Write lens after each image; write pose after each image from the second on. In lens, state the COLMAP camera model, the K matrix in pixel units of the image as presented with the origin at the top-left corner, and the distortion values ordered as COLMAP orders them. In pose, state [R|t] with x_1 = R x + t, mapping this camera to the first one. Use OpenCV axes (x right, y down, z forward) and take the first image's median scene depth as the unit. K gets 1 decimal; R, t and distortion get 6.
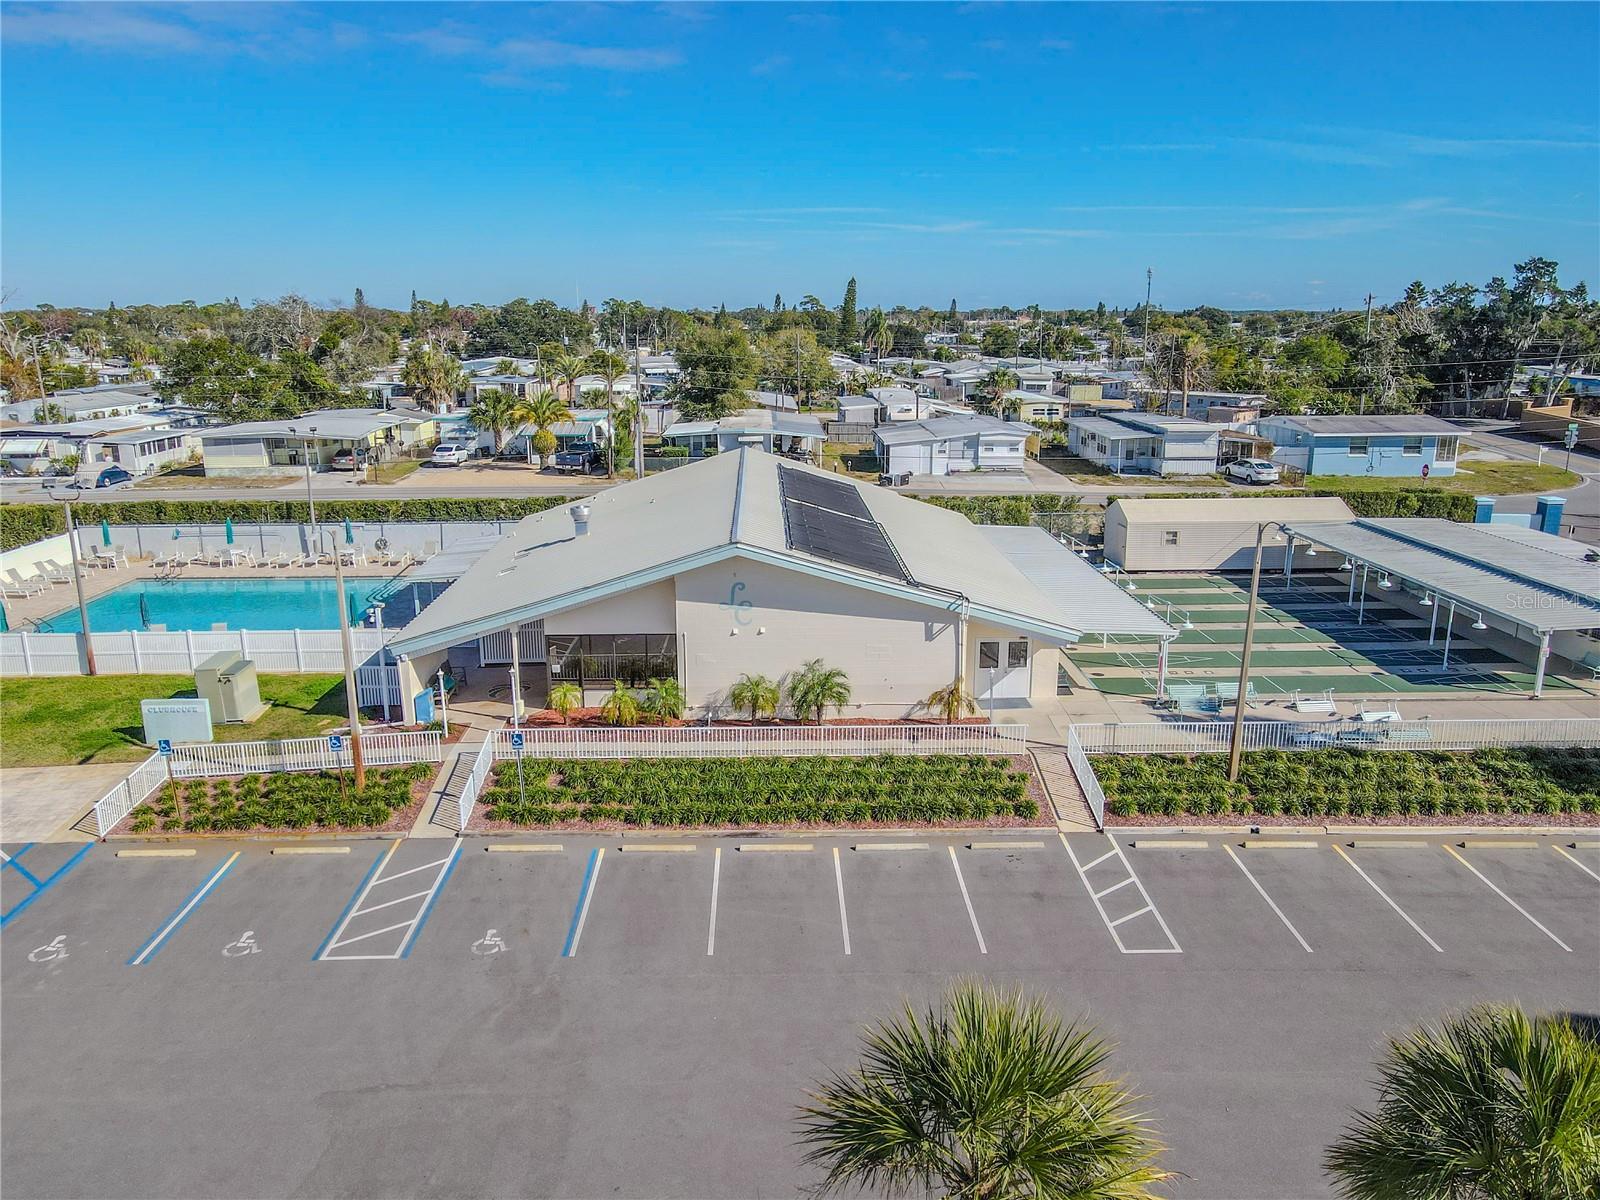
lens RADIAL K [[1176.9, 0, 800.4], [0, 1176.9, 607.0], [0, 0, 1]] dist [0.006494, 0.007805]
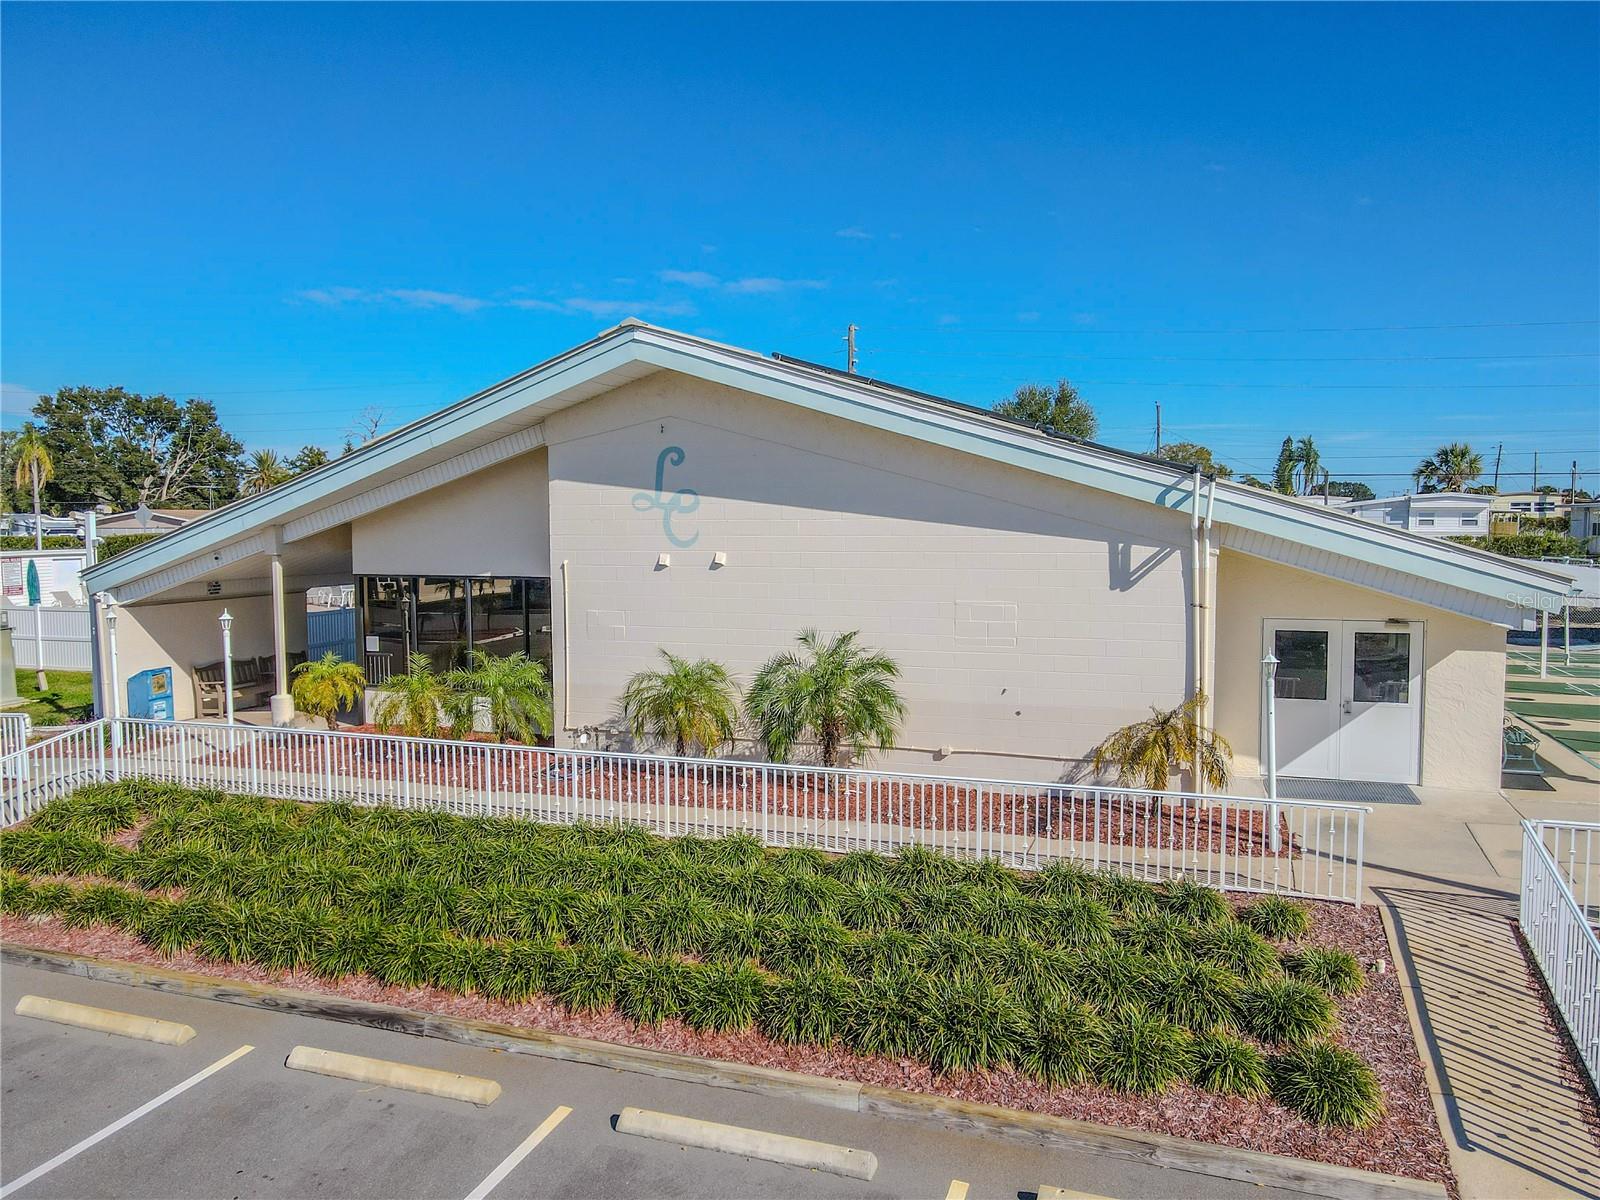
lens RADIAL K [[1176.9, 0, 802.9], [0, 1176.9, 589.8], [0, 0, 1]] dist [0.006494, 0.007805]
pose [[0.934048, 0.020528, -0.356557, 0.152233], [-0.085748, 0.982035, -0.168090, 0.101845], [0.346701, 0.187579, 0.919028, 0.603196]]
